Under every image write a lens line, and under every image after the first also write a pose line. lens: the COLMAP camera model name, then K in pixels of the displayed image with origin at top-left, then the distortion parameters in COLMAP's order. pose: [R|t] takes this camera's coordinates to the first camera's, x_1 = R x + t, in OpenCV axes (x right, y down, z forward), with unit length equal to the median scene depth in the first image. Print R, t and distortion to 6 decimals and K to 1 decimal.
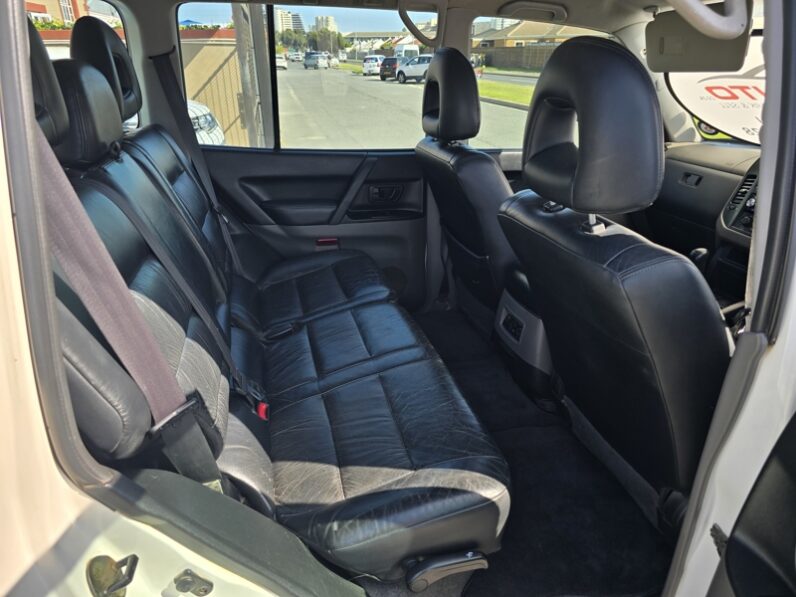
lens RADIAL K [[533.8, 0, 398.0], [0, 533.8, 298.5], [0, 0, 1]] dist [0.004491, 0.000791]
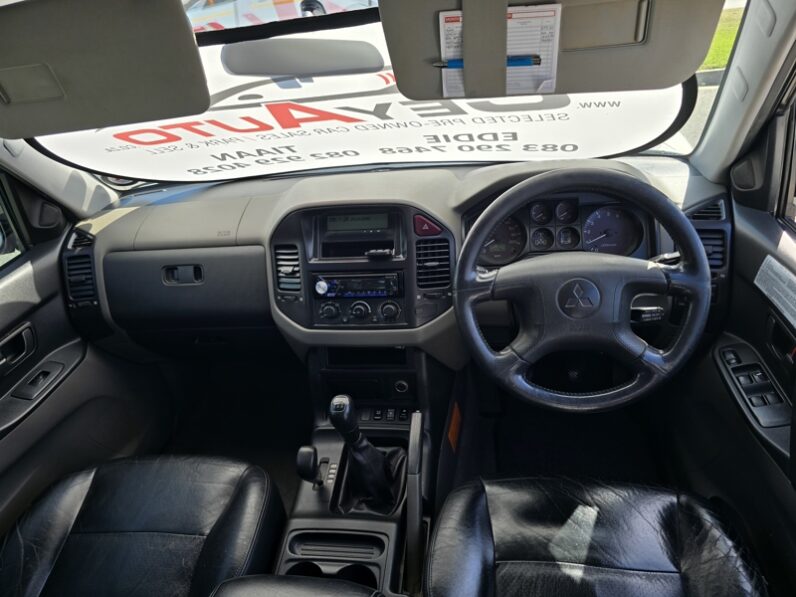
lens RADIAL K [[533.8, 0, 398.0], [0, 533.8, 298.5], [0, 0, 1]] dist [0.004491, 0.000791]
pose [[0.367683, -0.538139, 0.758430, 0.170208], [0.493148, 0.804272, 0.331590, -0.296085], [-0.788425, 0.252098, 0.561099, 0.497772]]
